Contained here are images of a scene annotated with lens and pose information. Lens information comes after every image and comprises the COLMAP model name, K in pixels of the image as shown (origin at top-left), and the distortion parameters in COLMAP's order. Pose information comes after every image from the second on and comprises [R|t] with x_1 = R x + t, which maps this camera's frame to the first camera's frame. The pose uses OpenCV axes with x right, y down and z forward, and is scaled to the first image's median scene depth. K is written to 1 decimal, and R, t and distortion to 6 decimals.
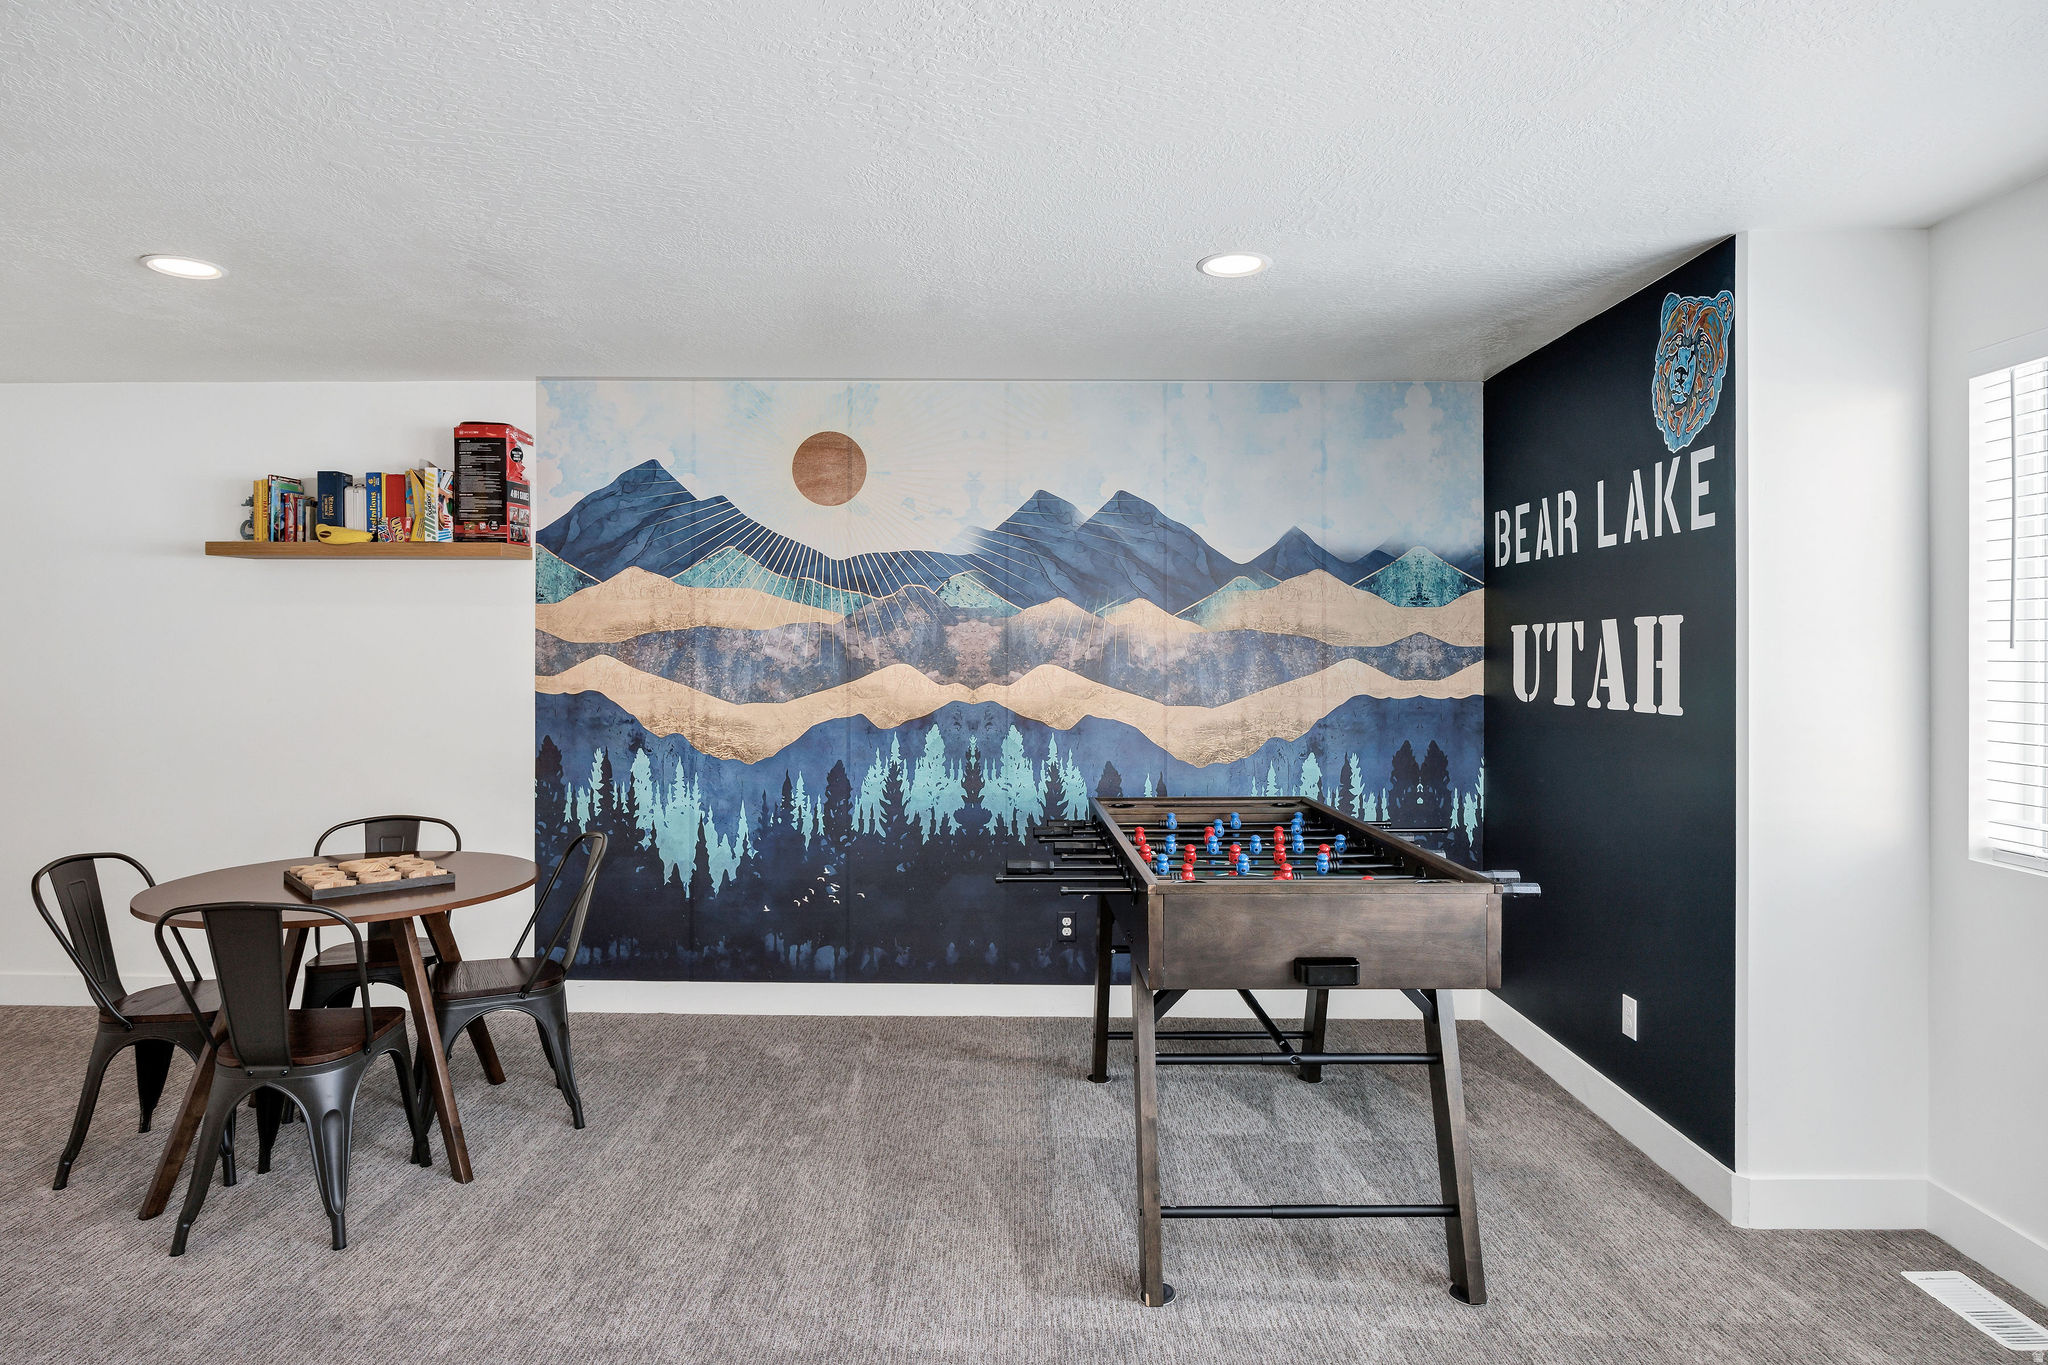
lens RADIAL K [[1146.3, 0, 1008.5], [0, 1146.3, 654.9], [0, 0, 1]] dist [-0.001526, 0.001650]
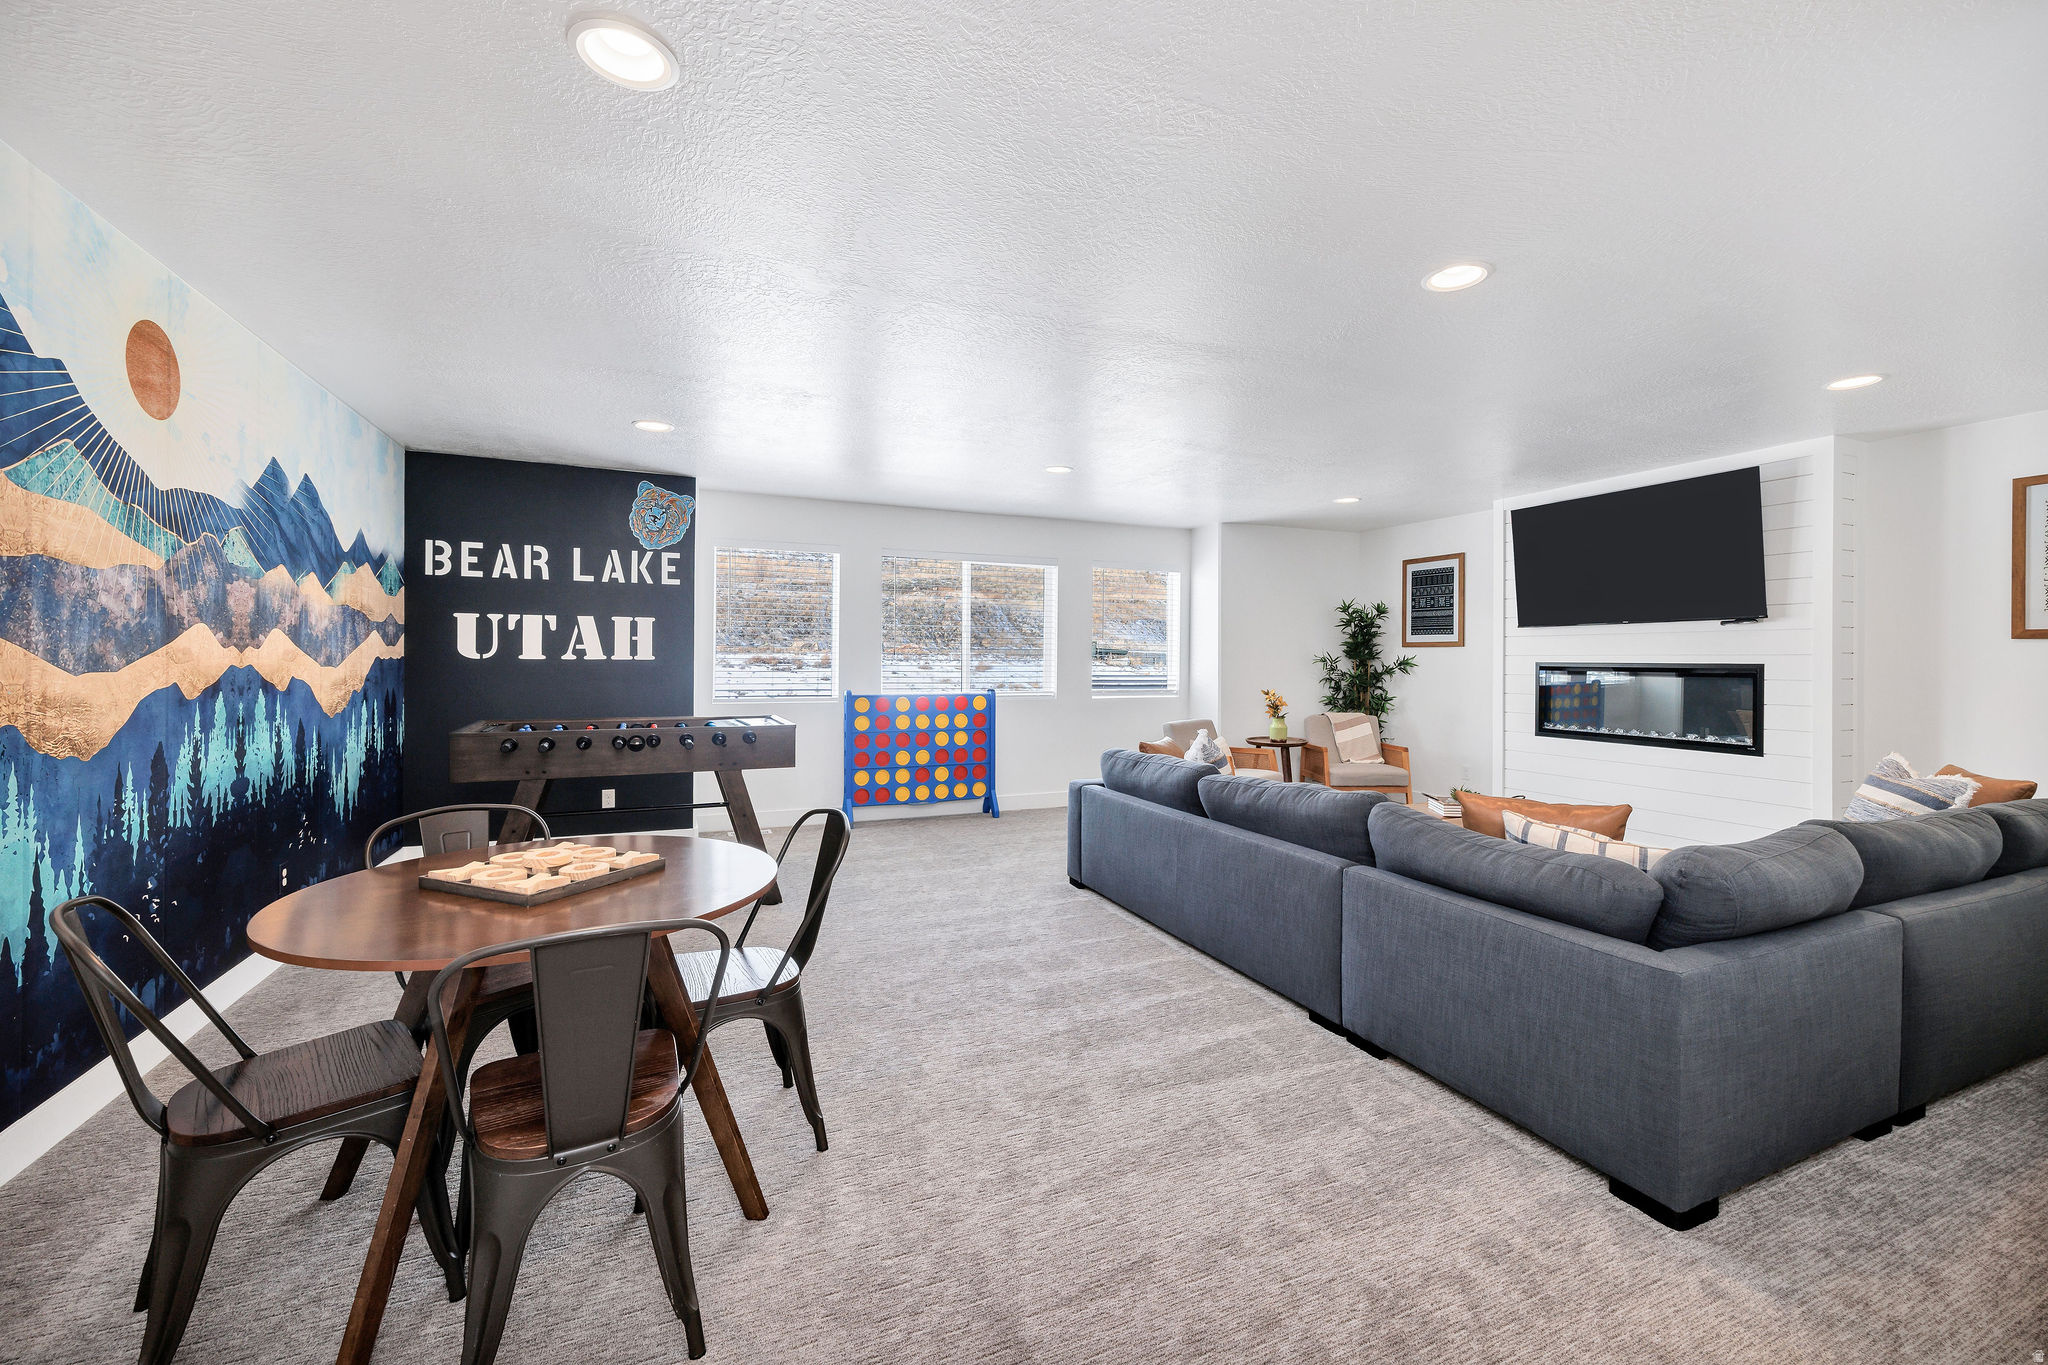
lens RADIAL K [[807.0, 0, 1023.3], [0, 807.0, 669.0], [0, 0, 1]] dist [0.001678, 0.000056]
pose [[-0.398849, -0.019666, 0.916806, -0.900914], [-0.011285, 0.999800, 0.016537, 0.025197], [-0.916947, -0.003751, -0.398991, 0.675141]]
